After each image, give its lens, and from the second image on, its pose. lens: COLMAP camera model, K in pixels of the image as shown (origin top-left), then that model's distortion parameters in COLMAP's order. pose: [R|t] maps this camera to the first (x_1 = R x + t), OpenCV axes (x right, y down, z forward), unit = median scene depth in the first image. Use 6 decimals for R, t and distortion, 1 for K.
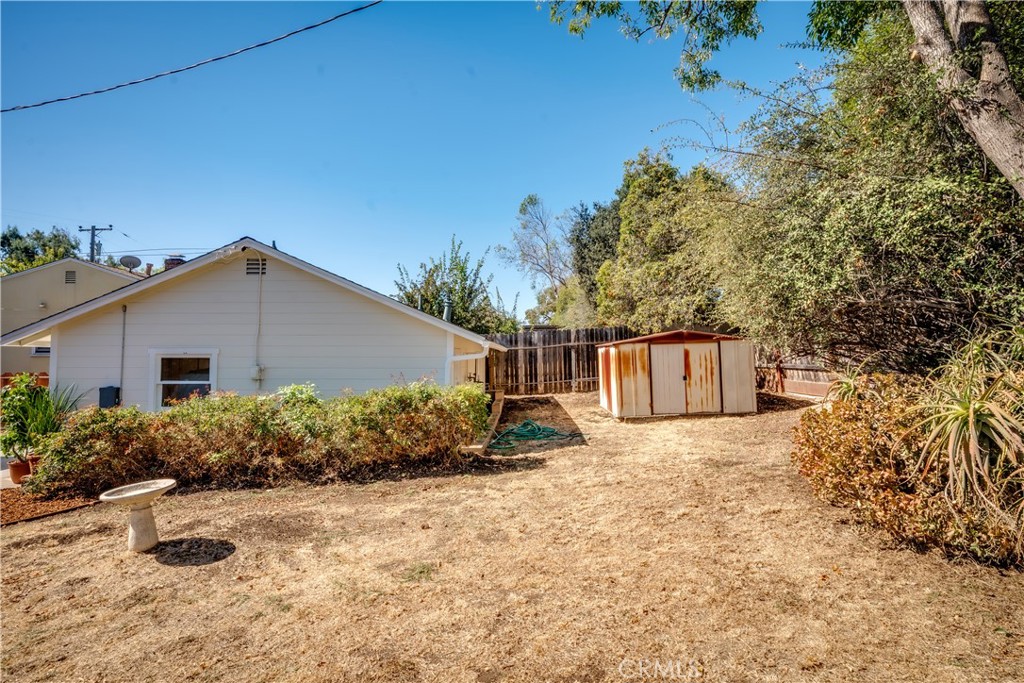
lens RADIAL K [[552.4, 0, 520.4], [0, 552.4, 338.0], [0, 0, 1]] dist [0.046631, 0.004641]
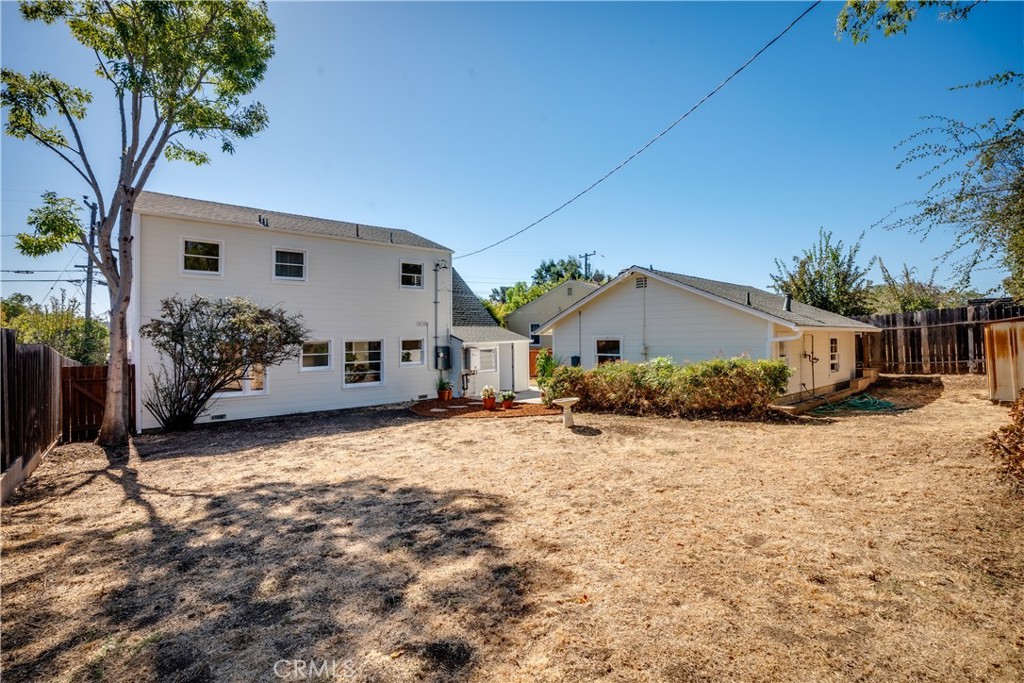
lens RADIAL K [[490.8, 0, 510.7], [0, 490.8, 344.3], [0, 0, 1]] dist [-0.048210, -0.000225]
pose [[0.682177, 0.000580, -0.731186, 0.196371], [0.035027, 0.998826, 0.033472, -0.008327], [0.730347, -0.048445, 0.681356, -0.154281]]
